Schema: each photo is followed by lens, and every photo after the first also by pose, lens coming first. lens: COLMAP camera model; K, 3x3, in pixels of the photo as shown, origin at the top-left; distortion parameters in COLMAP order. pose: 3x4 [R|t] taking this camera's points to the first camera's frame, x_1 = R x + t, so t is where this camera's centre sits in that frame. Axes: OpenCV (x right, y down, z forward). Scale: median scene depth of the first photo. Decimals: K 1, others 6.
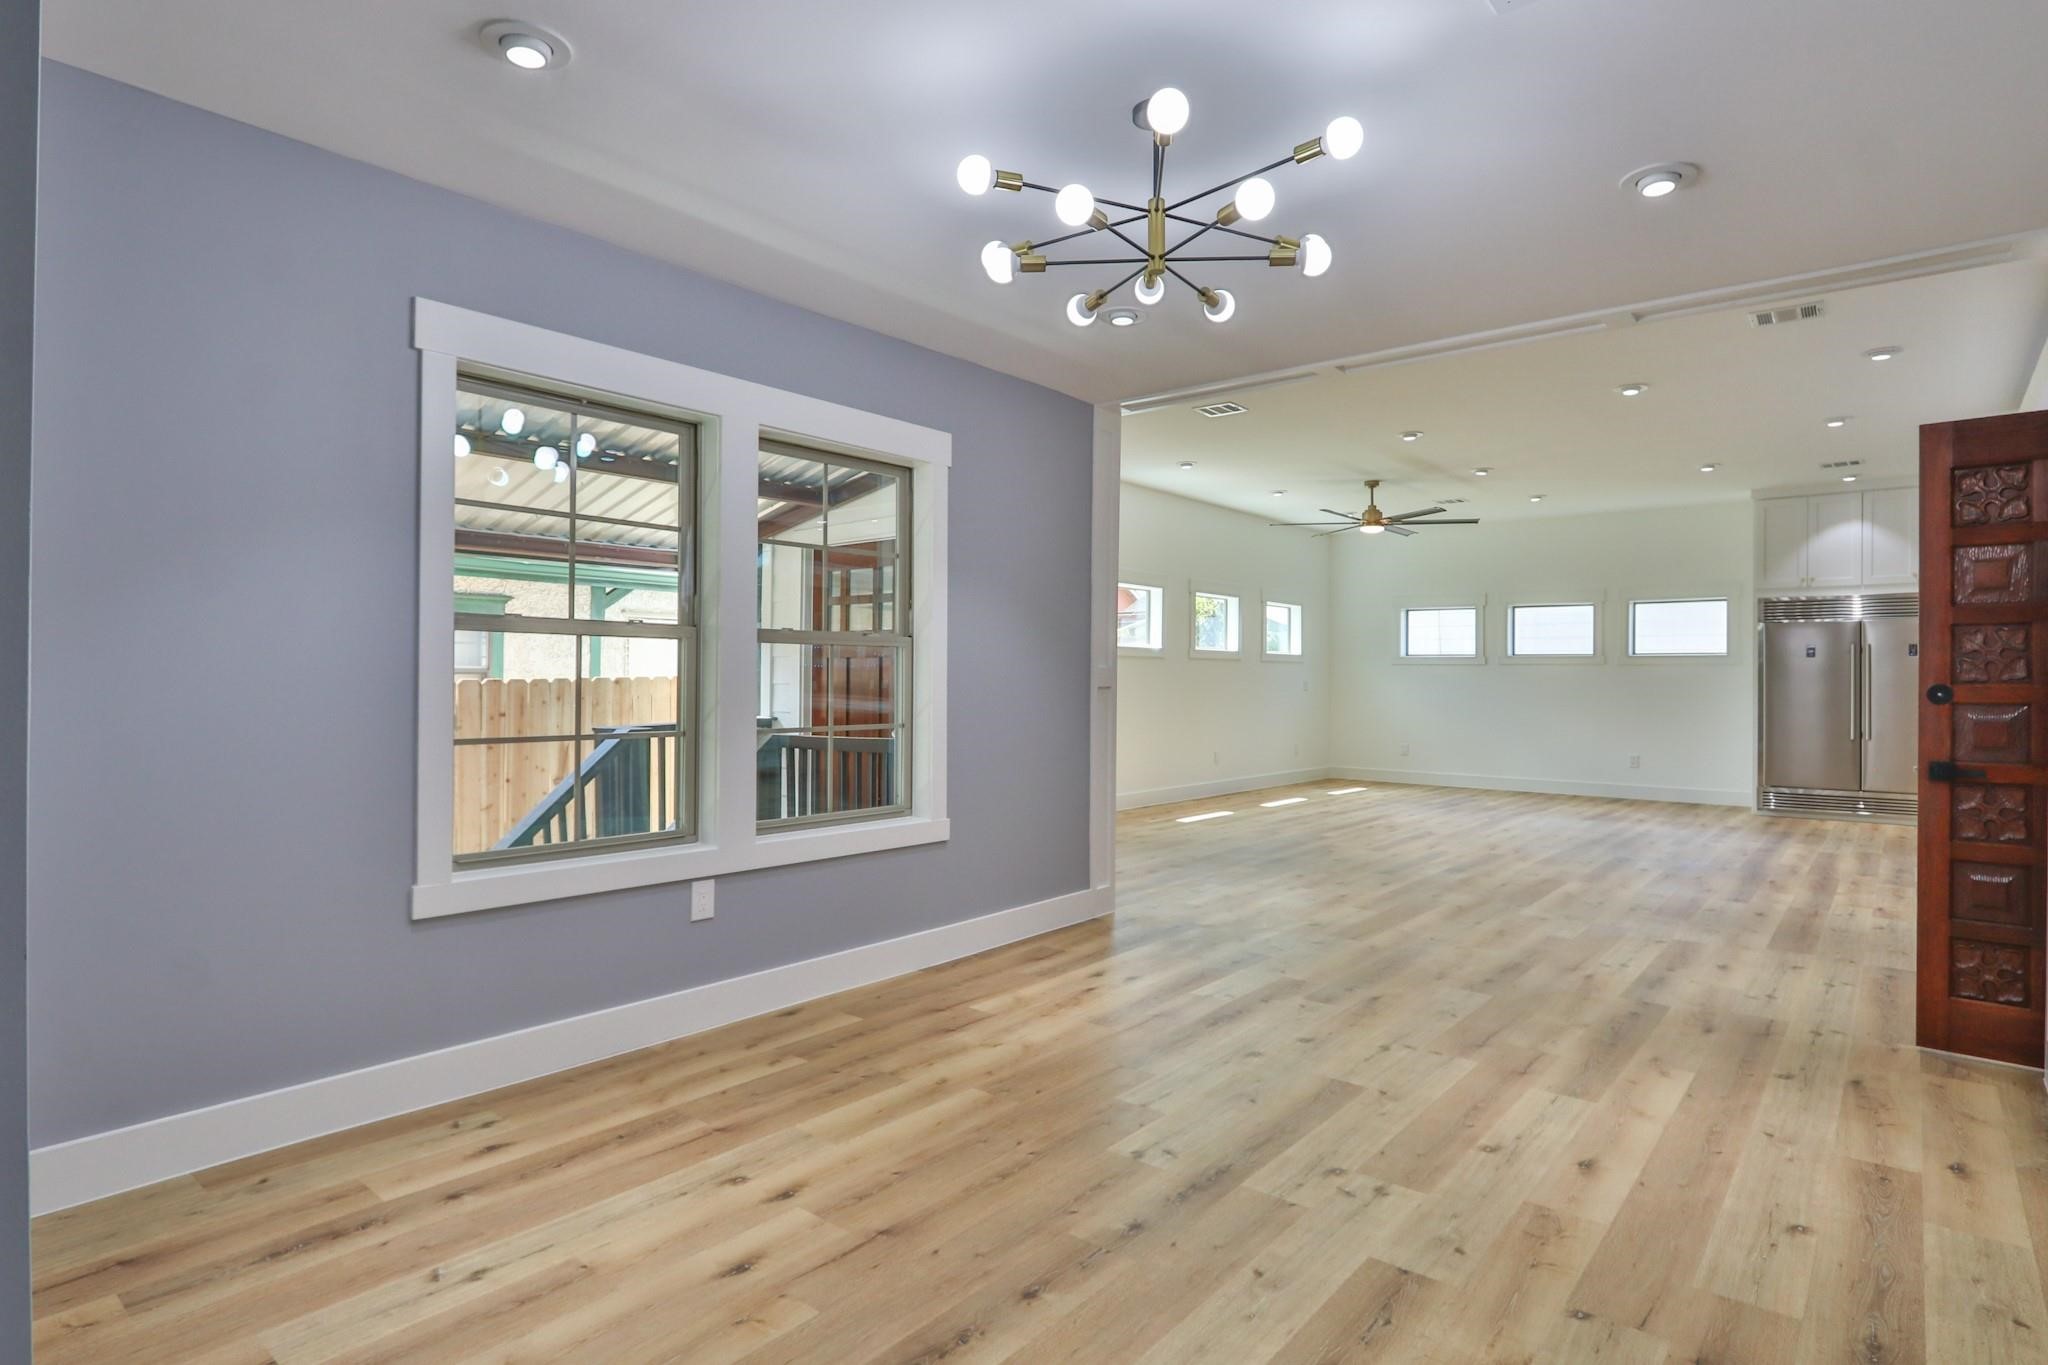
lens RADIAL K [[1063.1, 0, 1029.6], [0, 1063.1, 675.0], [0, 0, 1]] dist [-0.006108, -0.000267]
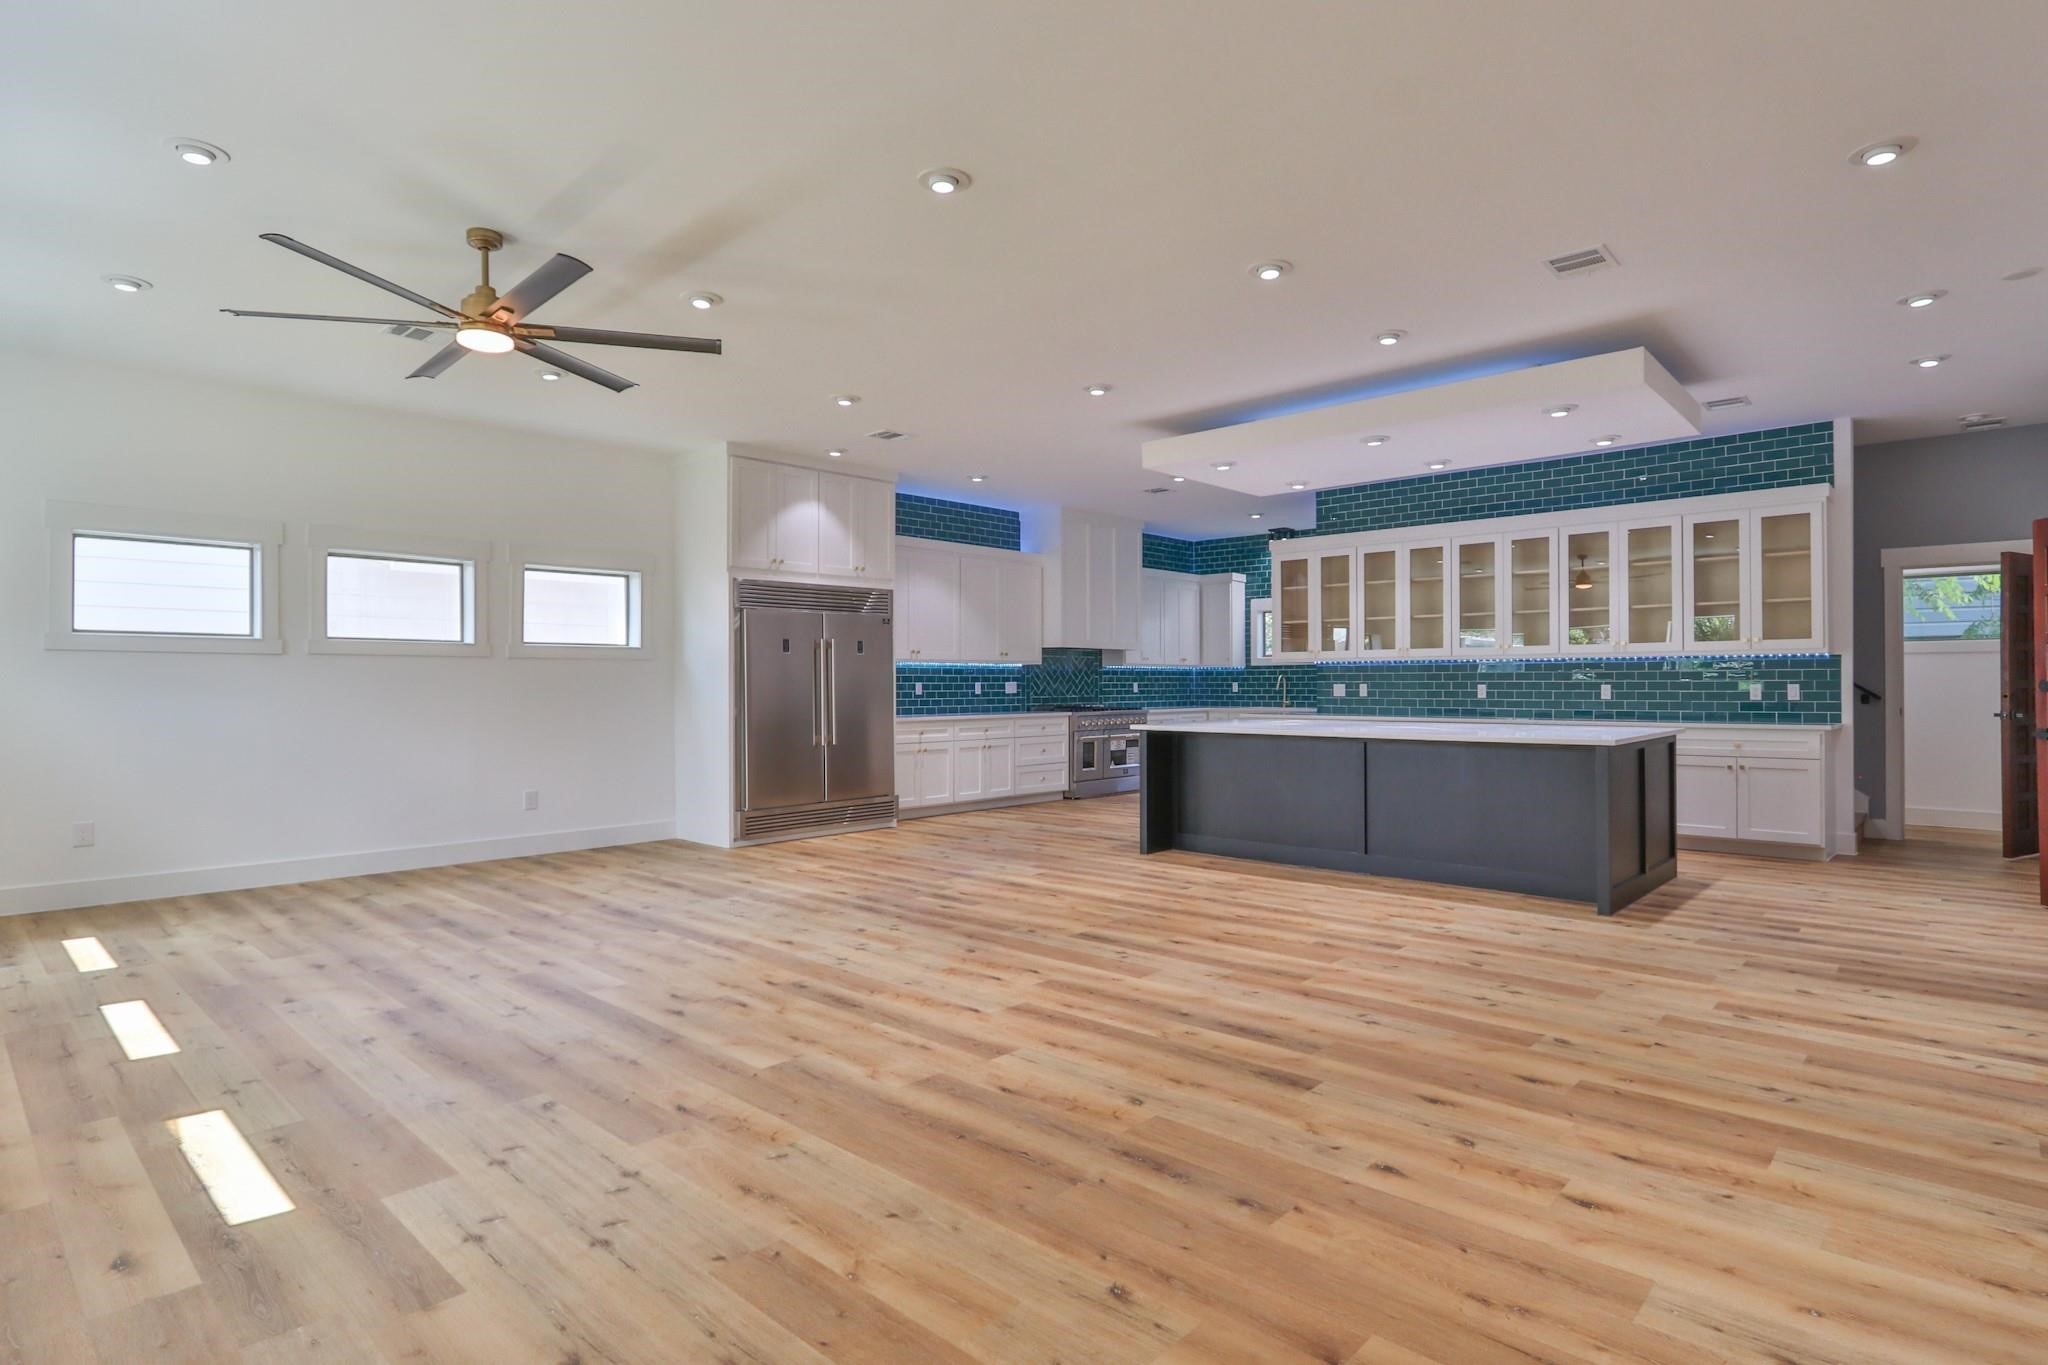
lens RADIAL K [[1061.1, 0, 990.2], [0, 1061.1, 678.9], [0, 0, 1]] dist [-0.005534, 0.001713]
pose [[0.081111, -0.001944, 0.996703, -0.093972], [0.000442, 0.999998, 0.001915, 0.001994], [-0.996705, 0.000285, 0.081112, 0.733813]]
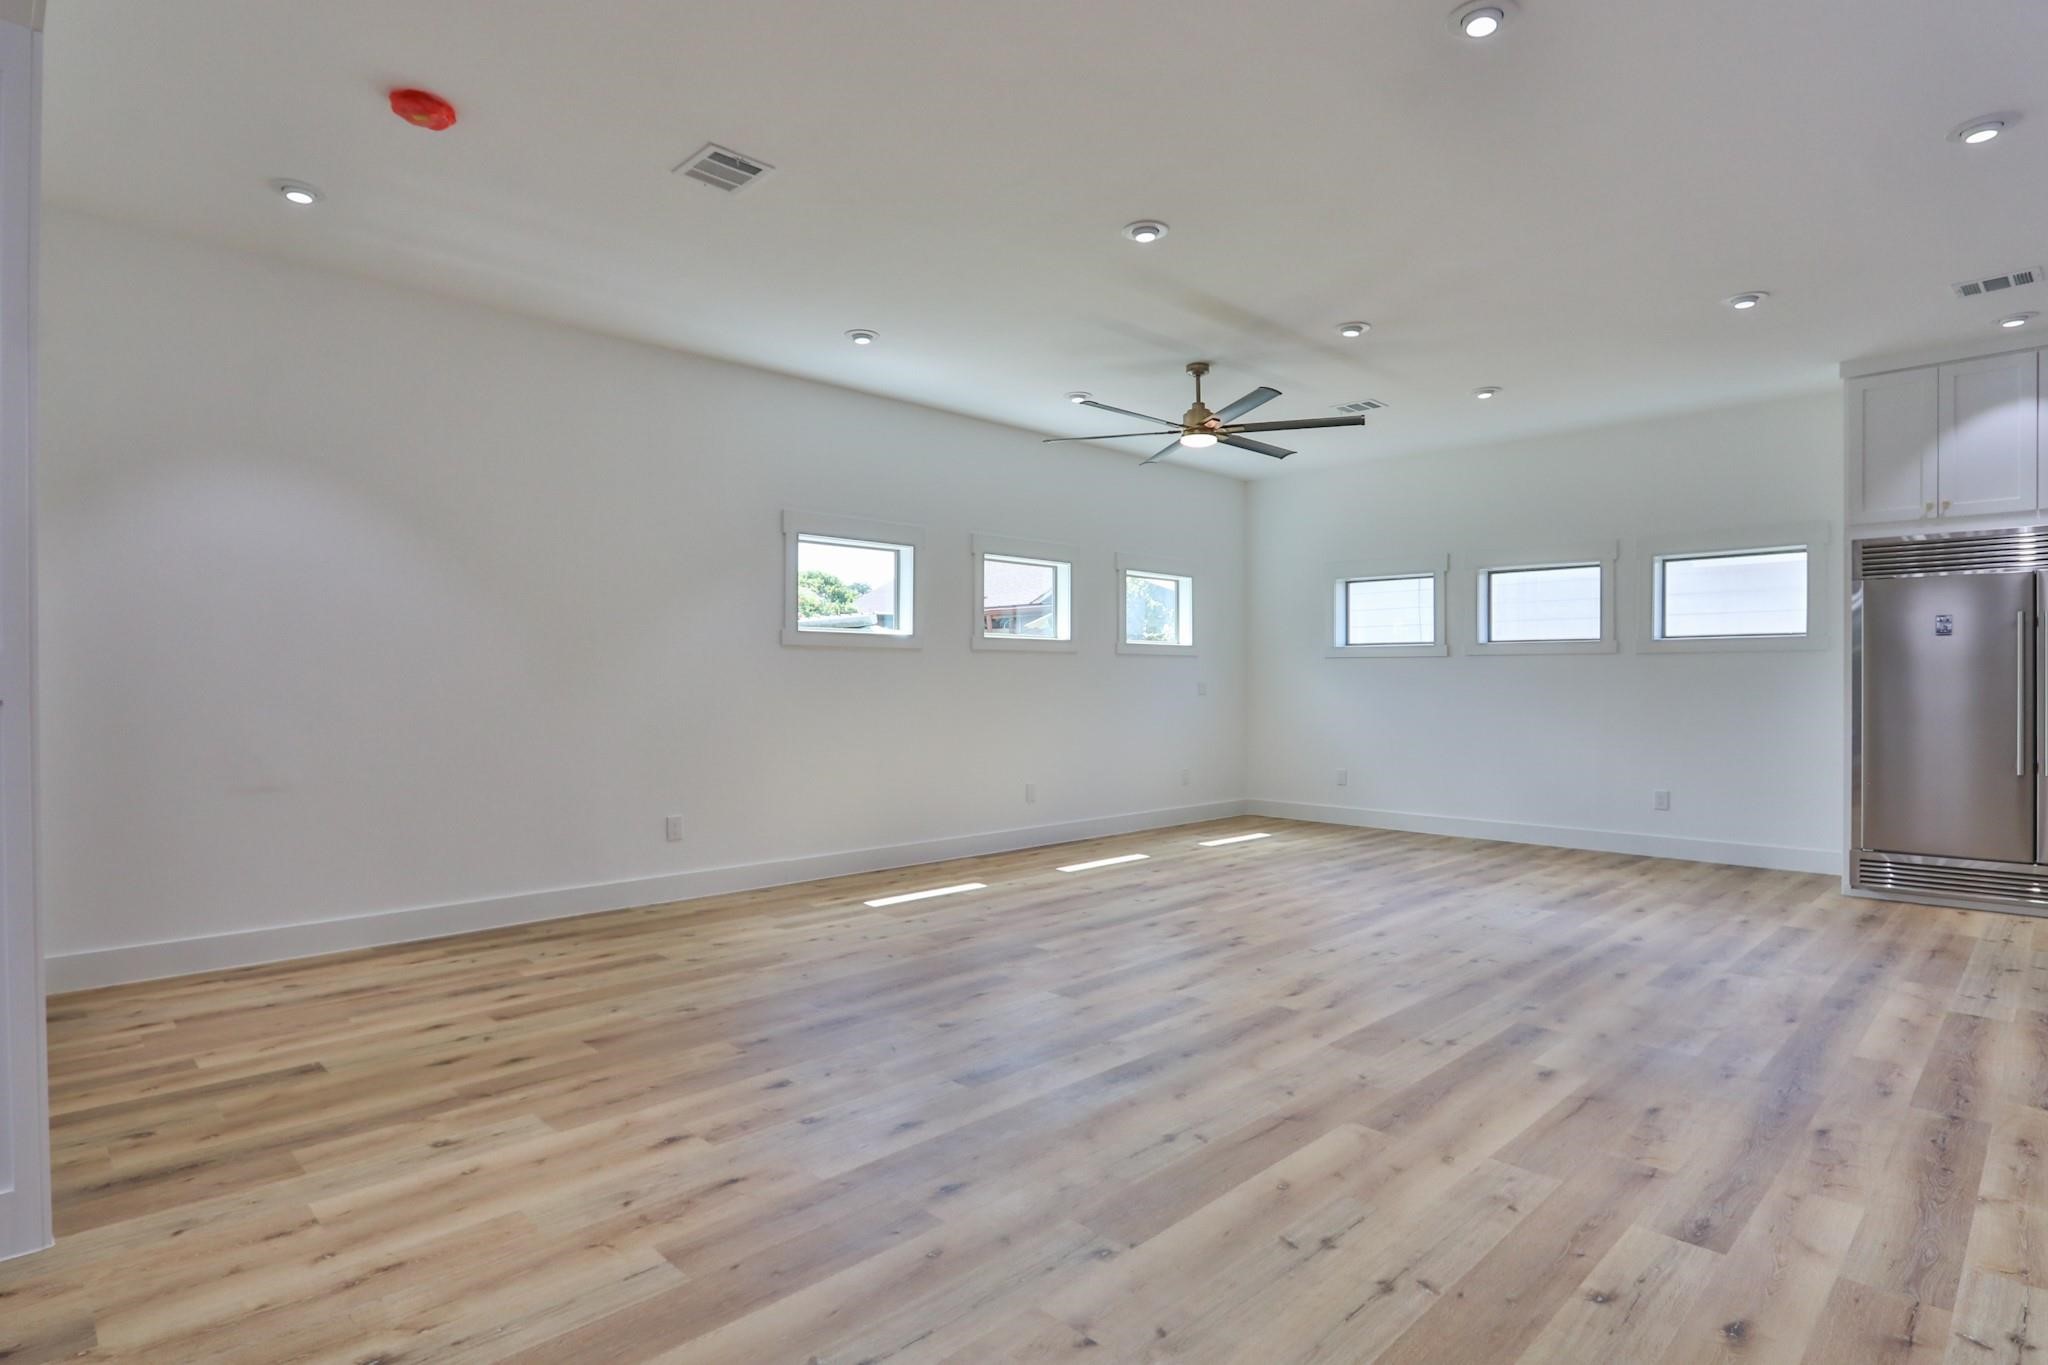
lens RADIAL K [[1051.3, 0, 1032.2], [0, 1051.3, 688.2], [0, 0, 1]] dist [-0.012494, 0.001762]
pose [[0.995271, -0.005794, -0.096965, 0.277300], [0.006618, 0.999945, 0.008174, 0.004012], [0.096912, -0.008777, 0.995254, 0.358698]]
